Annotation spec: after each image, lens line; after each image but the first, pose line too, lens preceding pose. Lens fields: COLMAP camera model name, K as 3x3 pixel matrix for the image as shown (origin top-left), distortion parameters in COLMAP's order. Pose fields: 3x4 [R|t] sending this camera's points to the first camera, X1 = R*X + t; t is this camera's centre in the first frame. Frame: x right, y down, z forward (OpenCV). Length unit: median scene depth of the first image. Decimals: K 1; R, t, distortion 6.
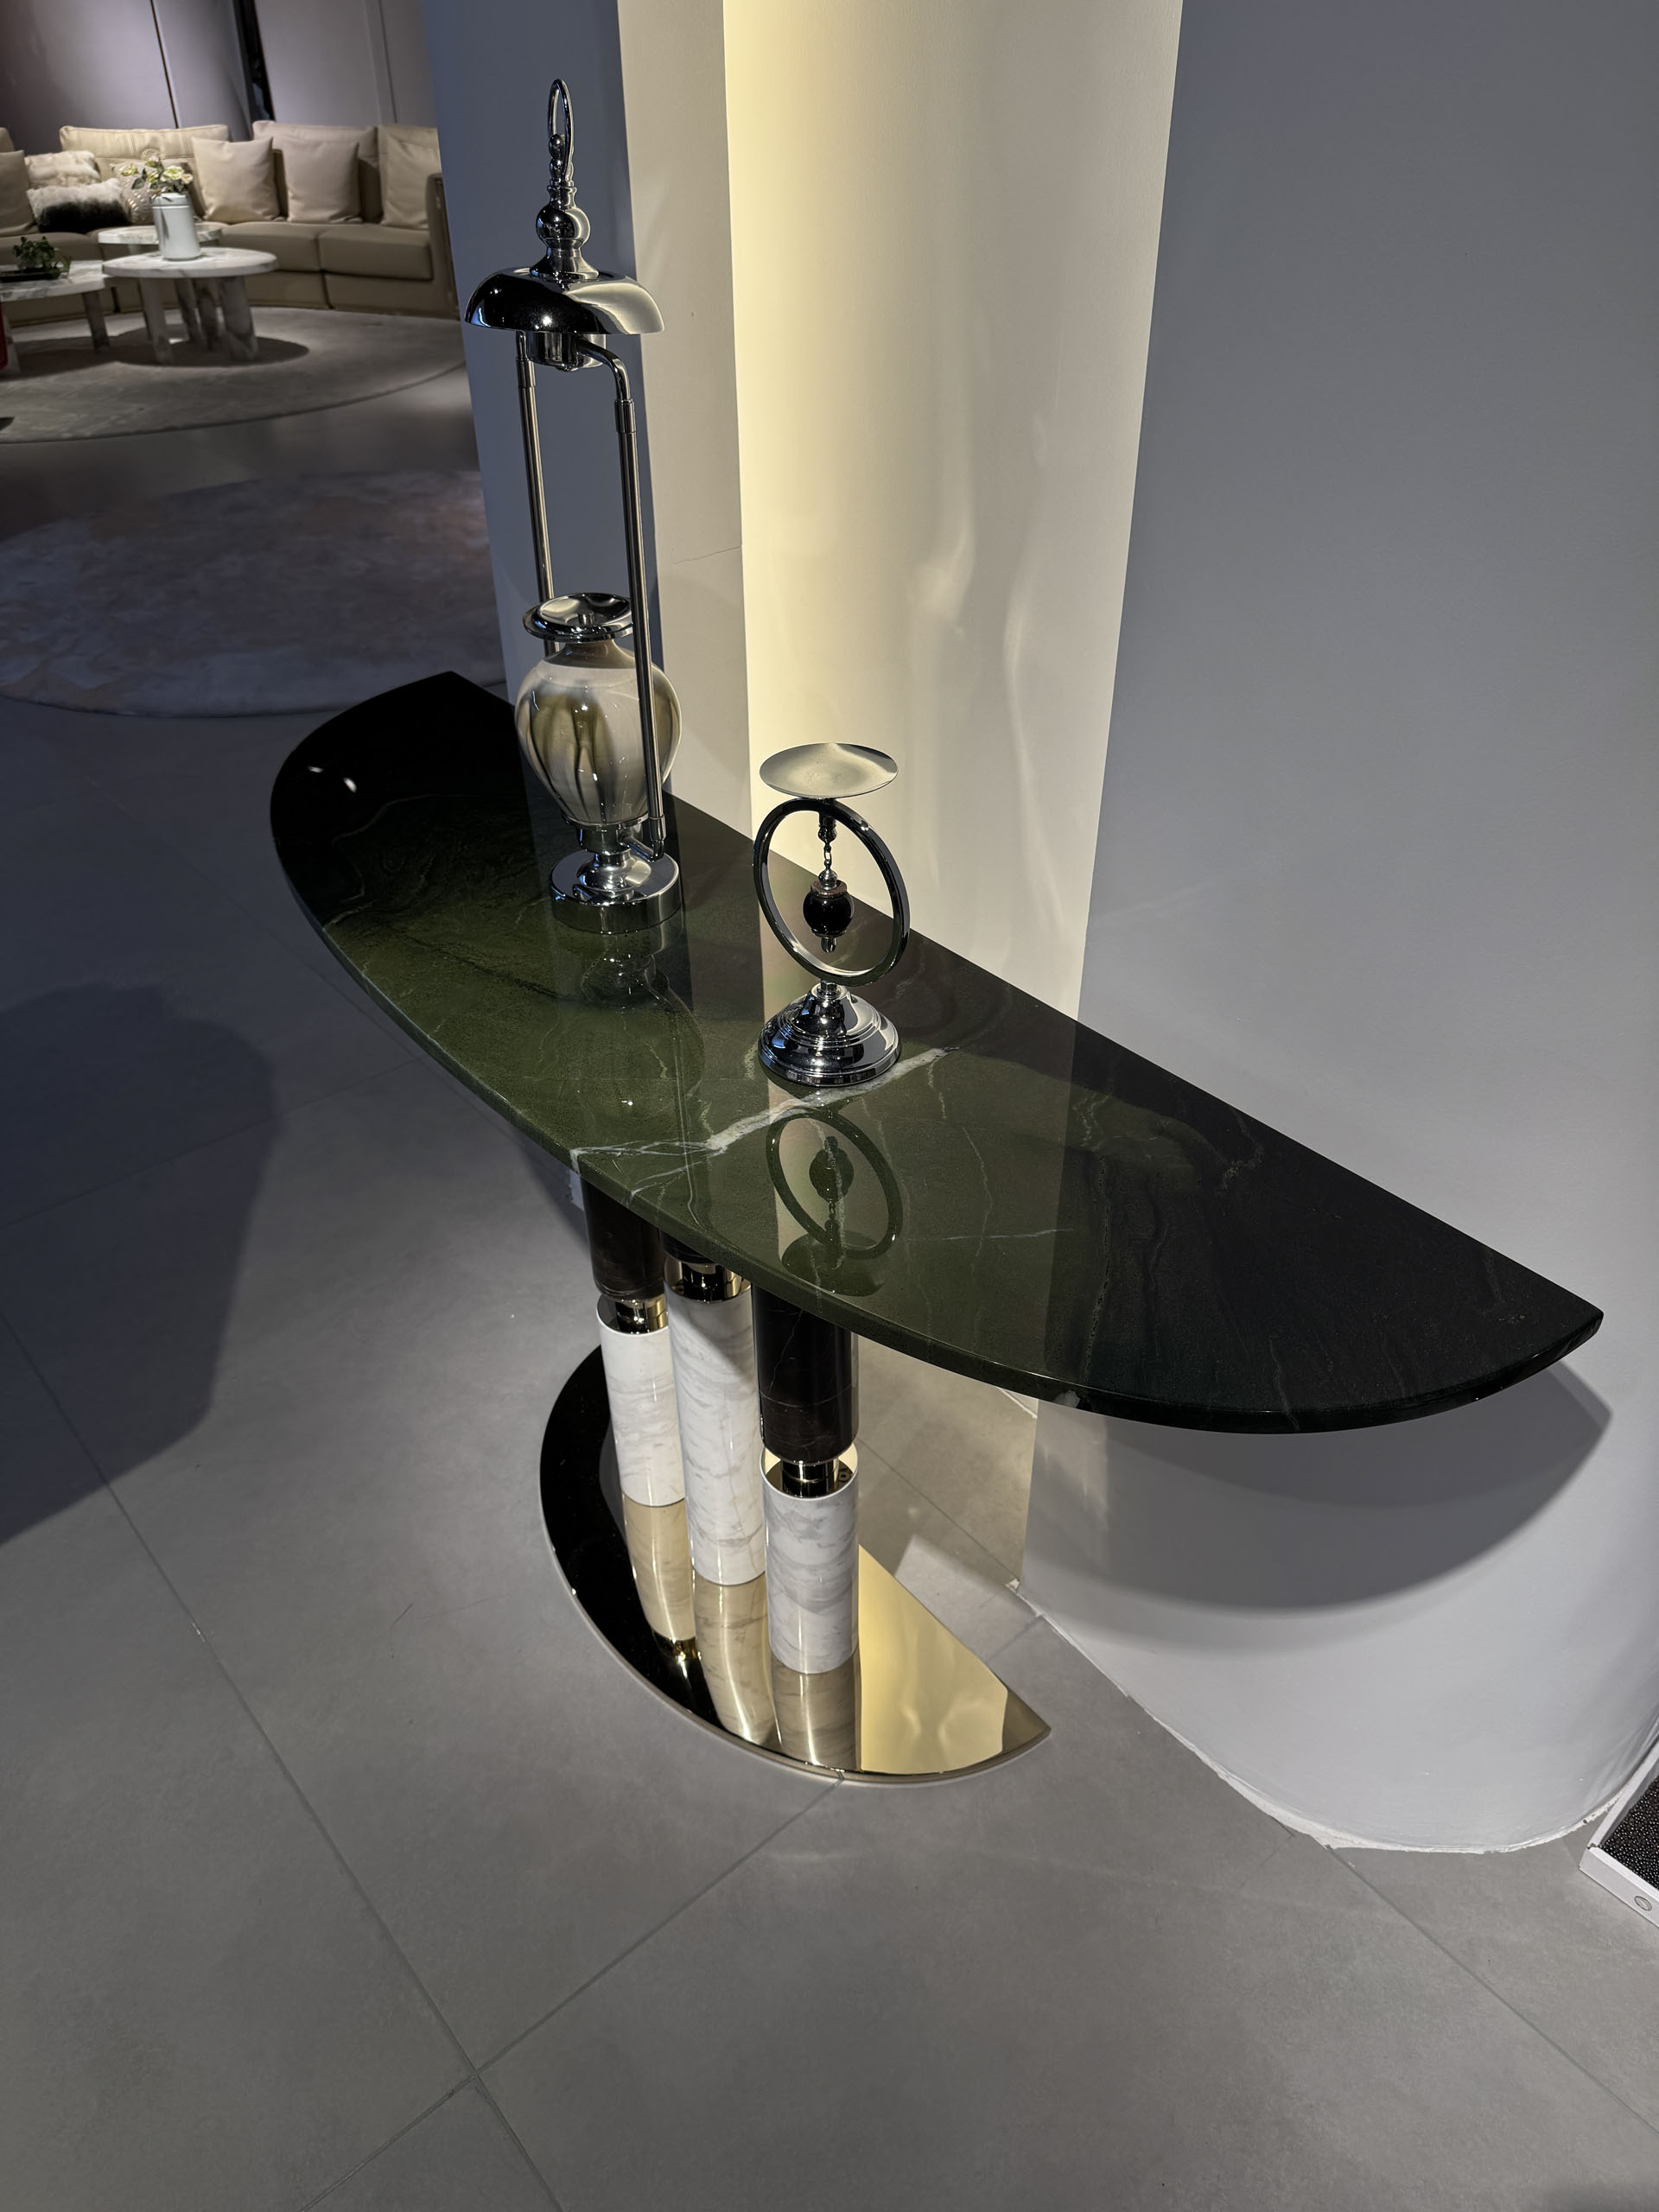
lens RADIAL K [[1581.2, 0, 829.5], [0, 1581.2, 1106.0], [0, 0, 1]] dist [0.009183, 0.005056]
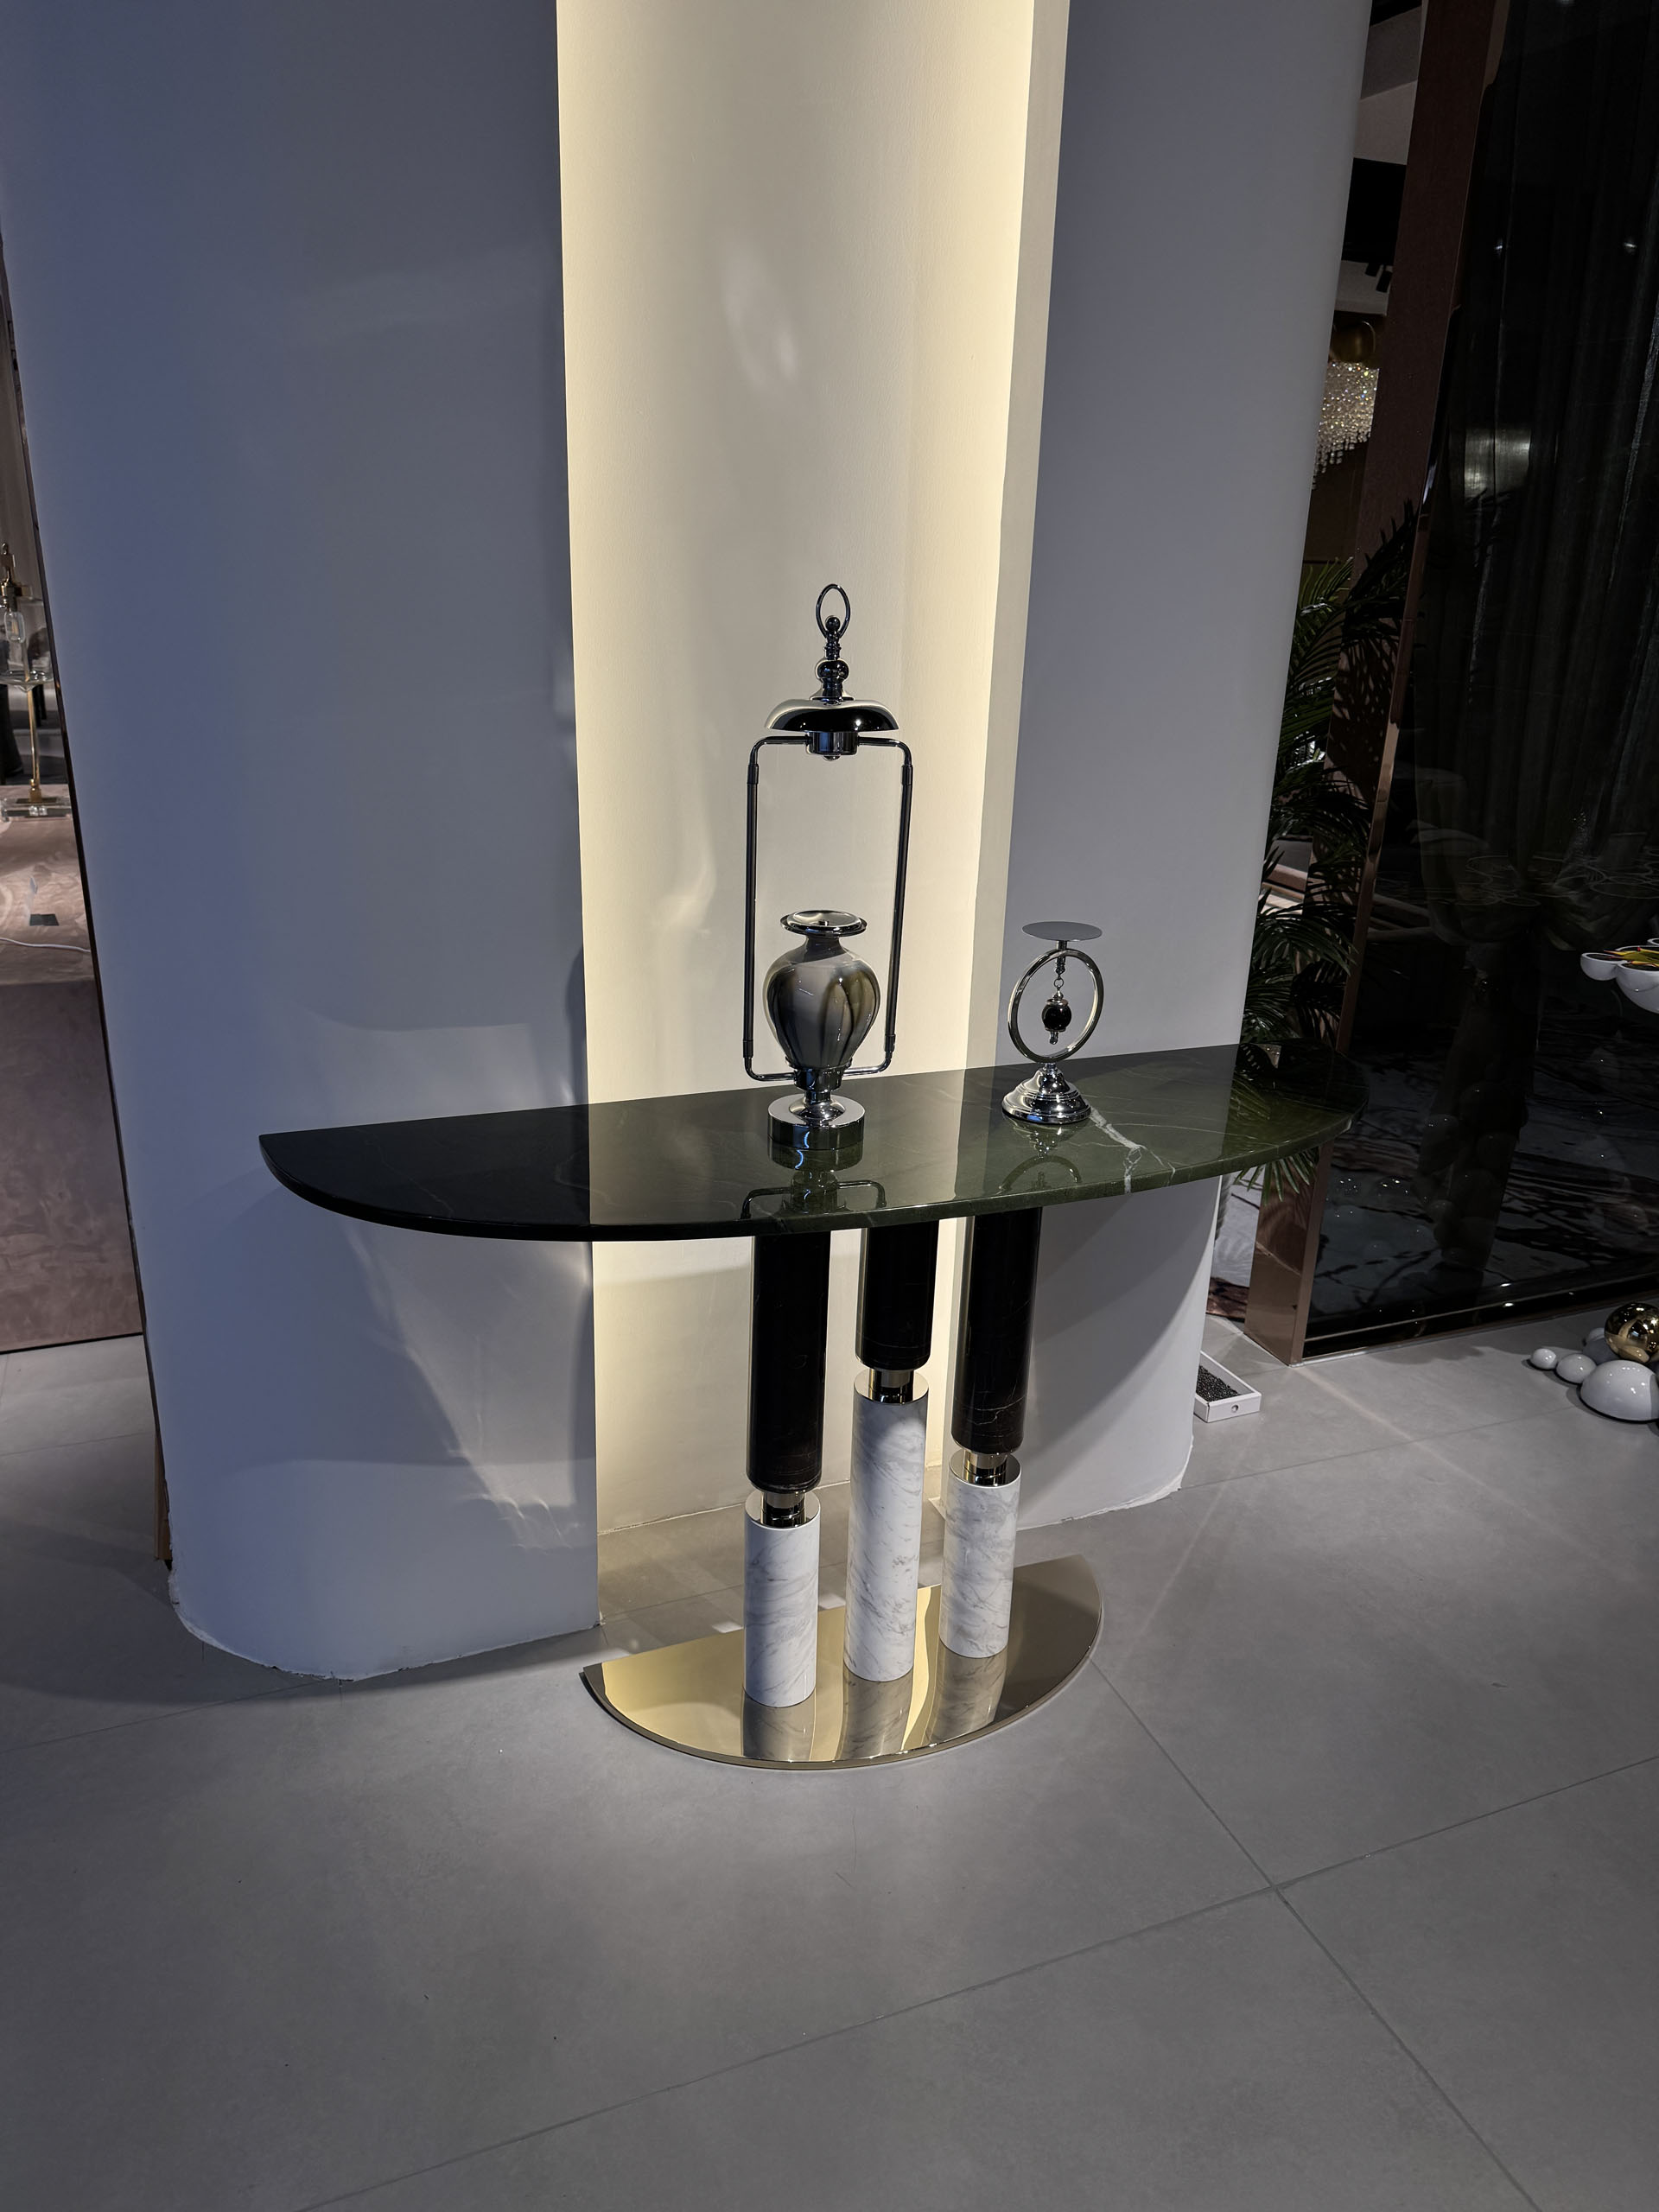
lens RADIAL K [[1549.1, 0, 829.5], [0, 1549.1, 1106.0], [0, 0, 1]] dist [0.118291, -0.160777]
pose [[0.323565, -0.301551, 0.896869, -1.243647], [0.530947, 0.842429, 0.091696, -0.246661], [-0.783200, 0.446520, 0.432688, 0.391608]]
